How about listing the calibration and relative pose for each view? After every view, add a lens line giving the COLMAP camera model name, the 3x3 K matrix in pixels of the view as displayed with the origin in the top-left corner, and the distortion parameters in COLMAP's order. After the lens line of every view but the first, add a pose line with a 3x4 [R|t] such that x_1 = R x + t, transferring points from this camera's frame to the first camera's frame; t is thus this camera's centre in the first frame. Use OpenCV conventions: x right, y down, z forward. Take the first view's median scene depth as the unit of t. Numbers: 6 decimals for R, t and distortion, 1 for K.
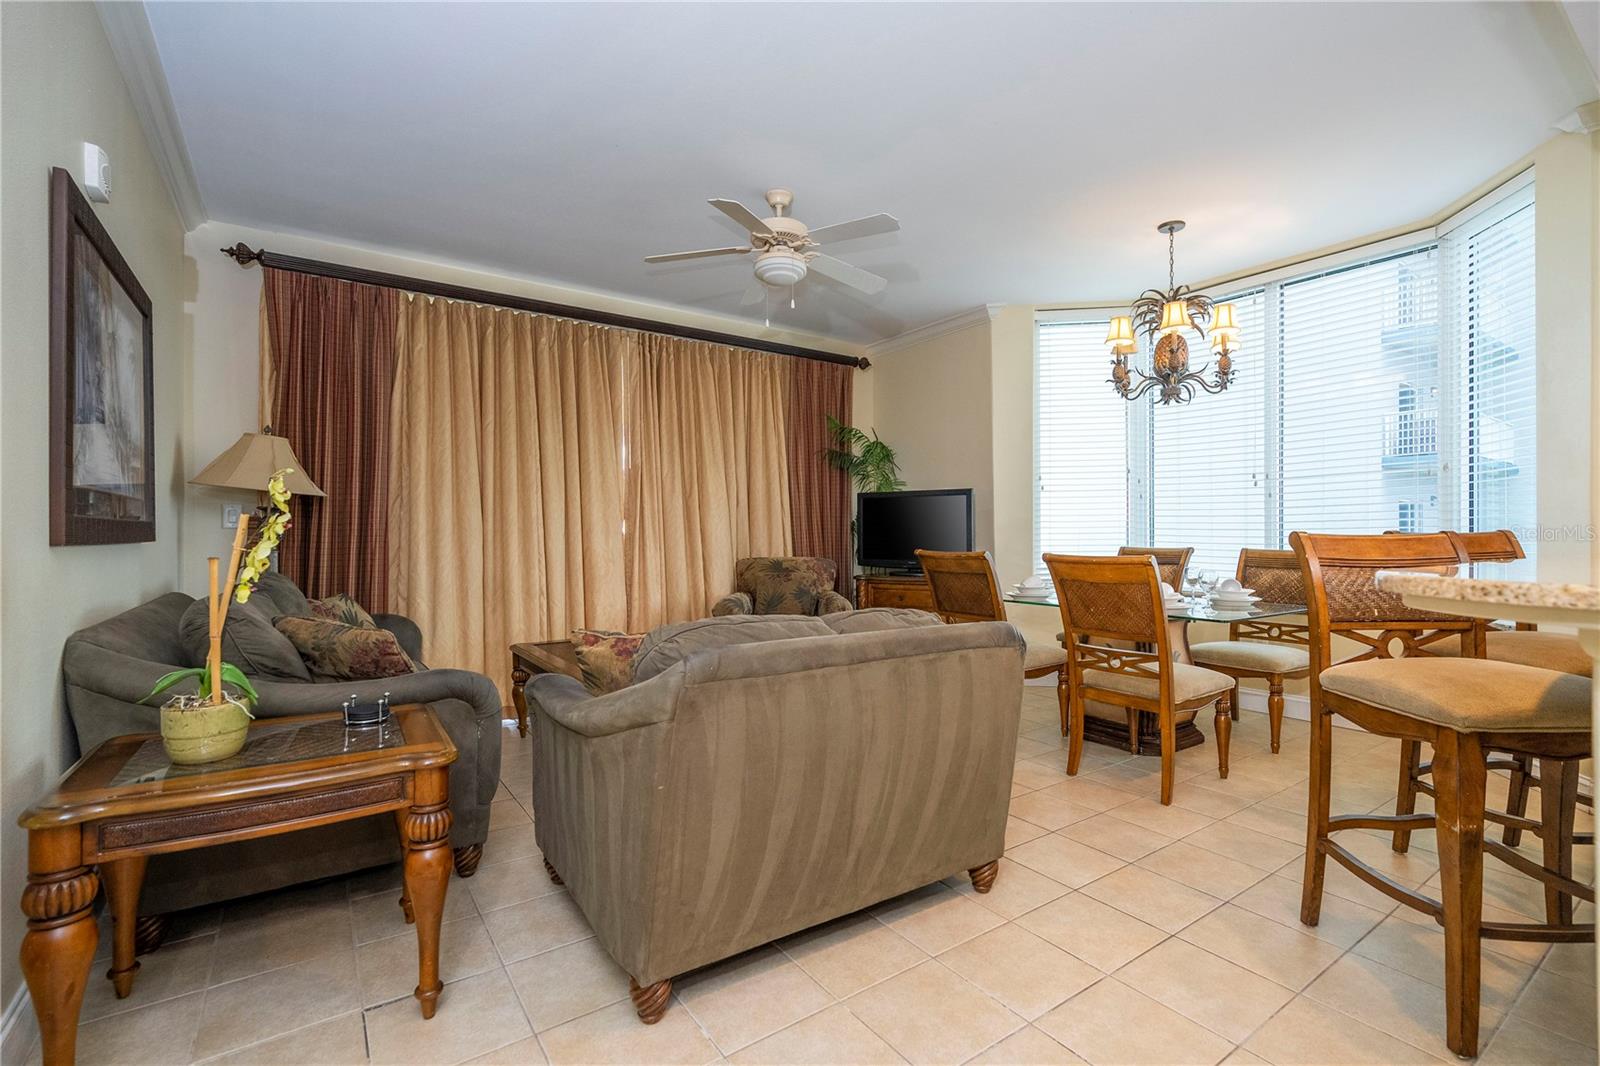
lens RADIAL K [[723.0, 0, 805.0], [0, 723.0, 532.6], [0, 0, 1]] dist [-0.000122, 0.001020]
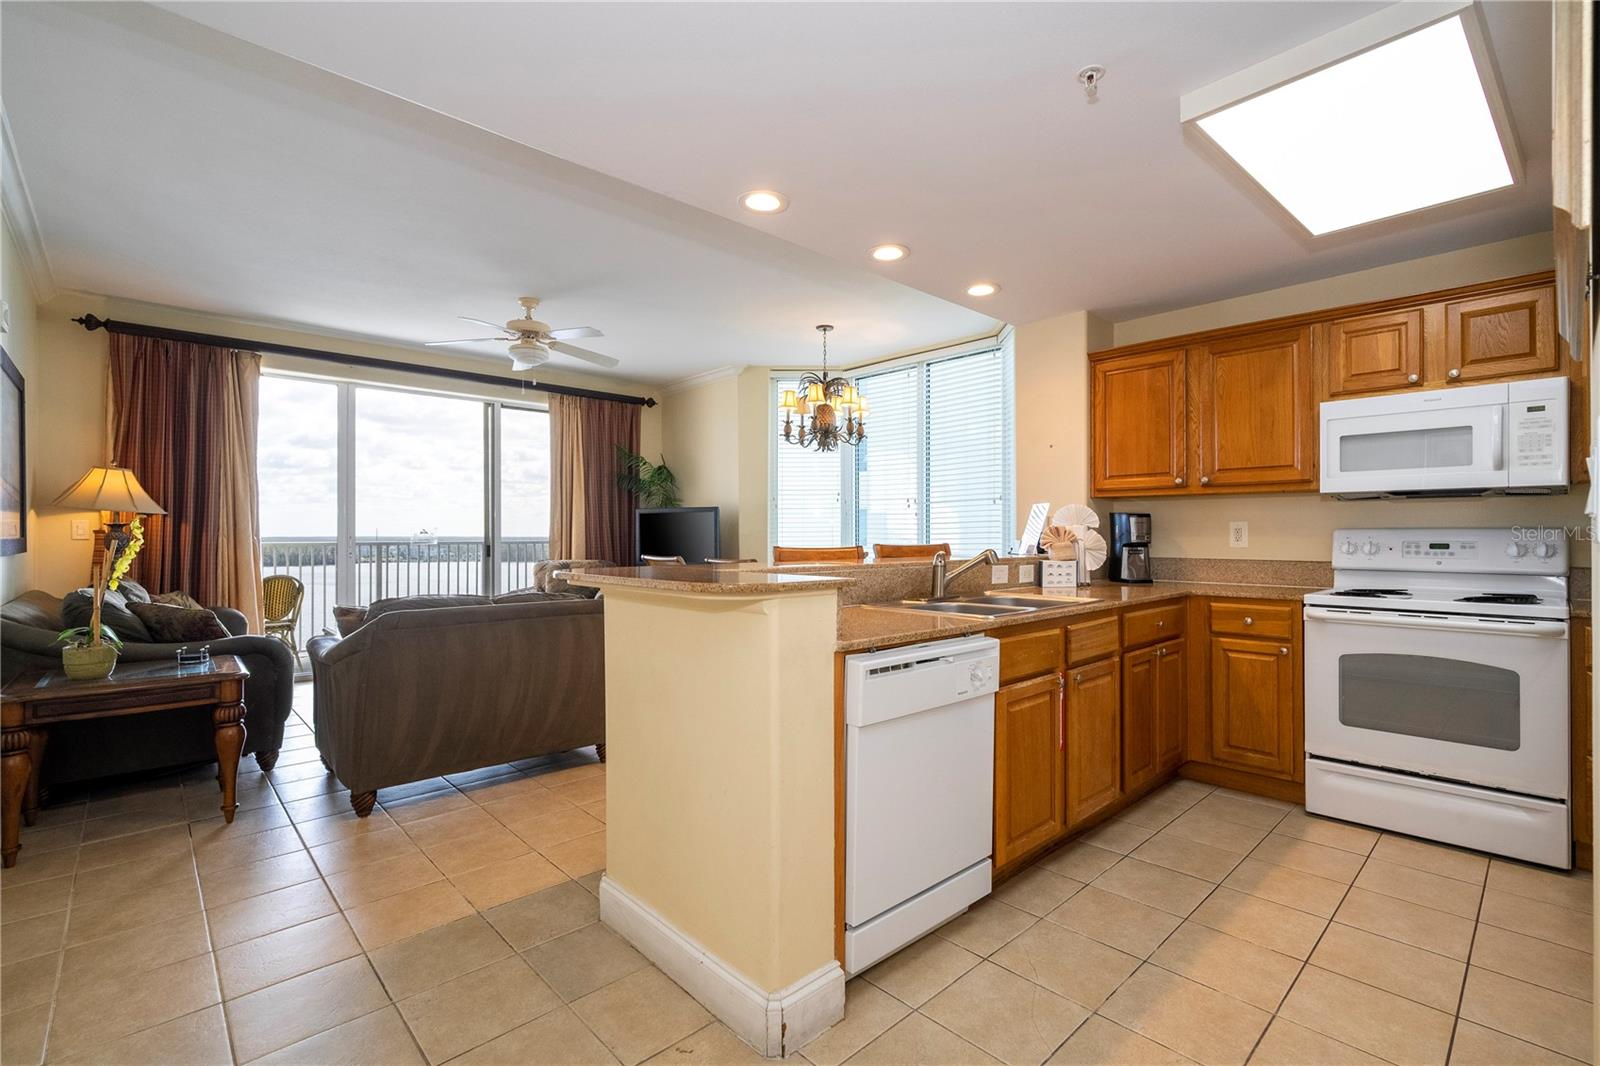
lens RADIAL K [[723.0, 0, 805.0], [0, 723.0, 532.6], [0, 0, 1]] dist [-0.000122, 0.001020]
pose [[0.990089, 0.000864, 0.140437, 0.504192], [-0.000746, 0.999999, -0.000895, -0.033106], [-0.140437, 0.000782, 0.990089, -0.768008]]
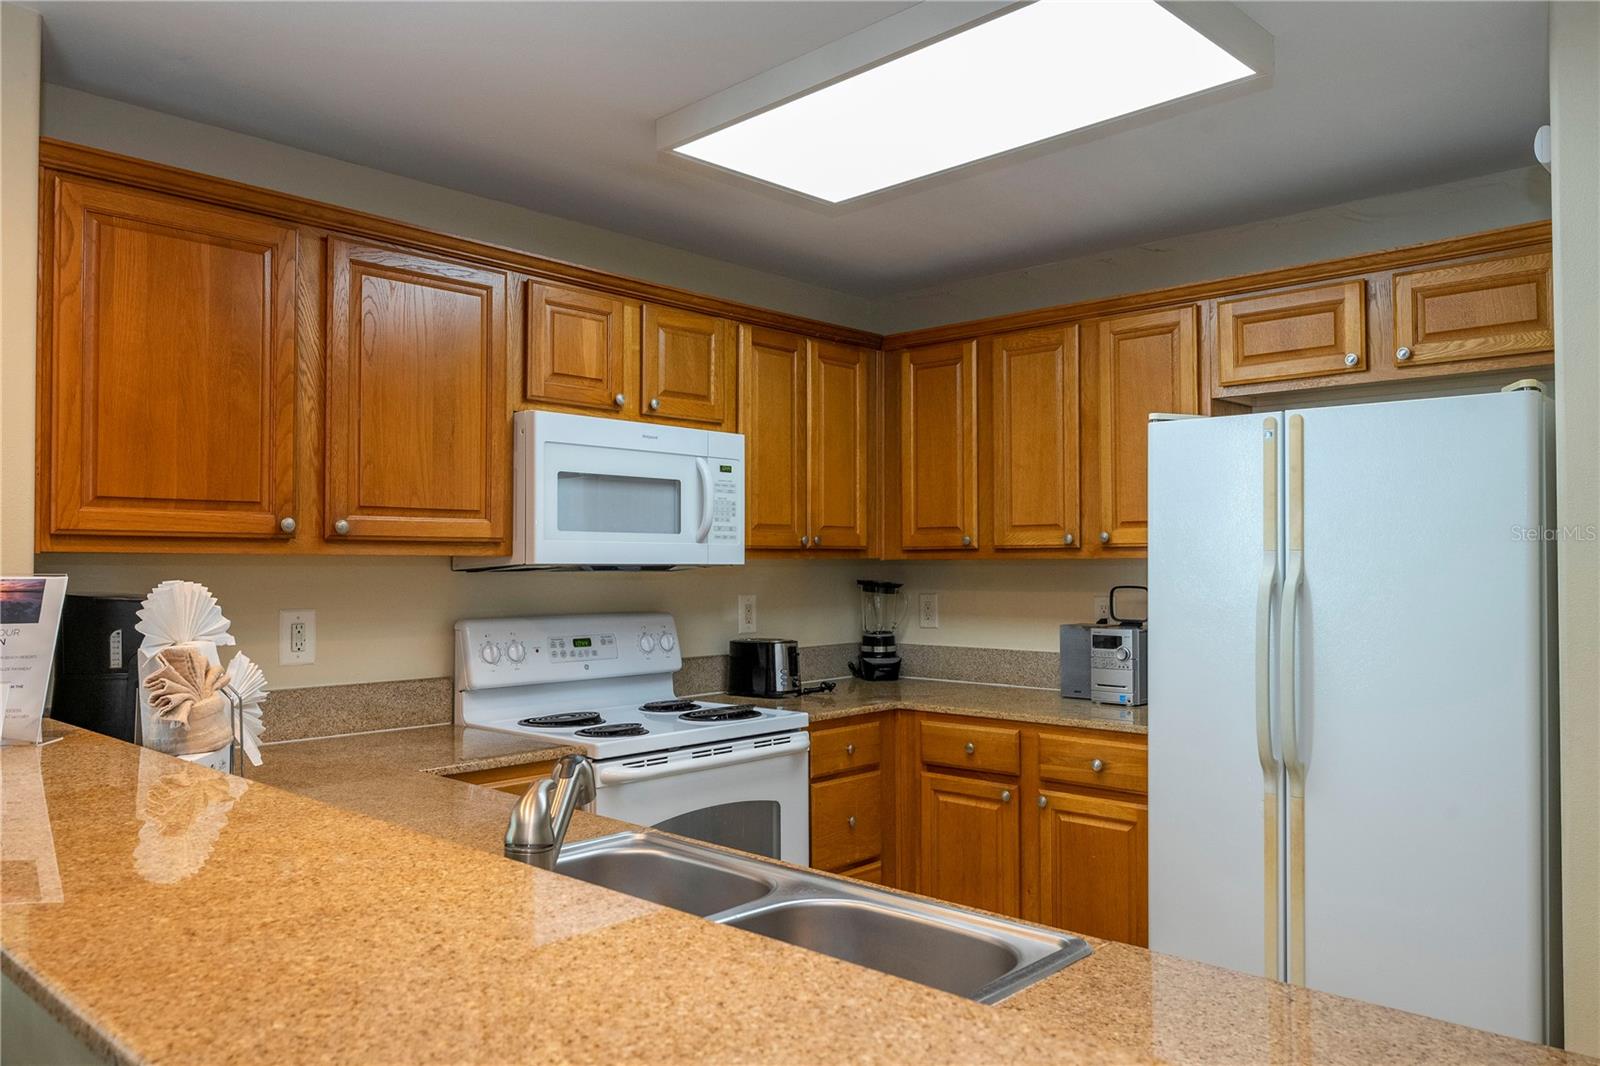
lens RADIAL K [[1161.7, 0, 800.0], [0, 1161.7, 533.0], [0, 0, 1]] dist [0.000596, 0.002294]
pose [[-0.218071, 0.023382, 0.975653, 0.324401], [-0.002312, 0.999698, -0.024475, -0.123415], [-0.975930, -0.007593, -0.217951, 0.587320]]
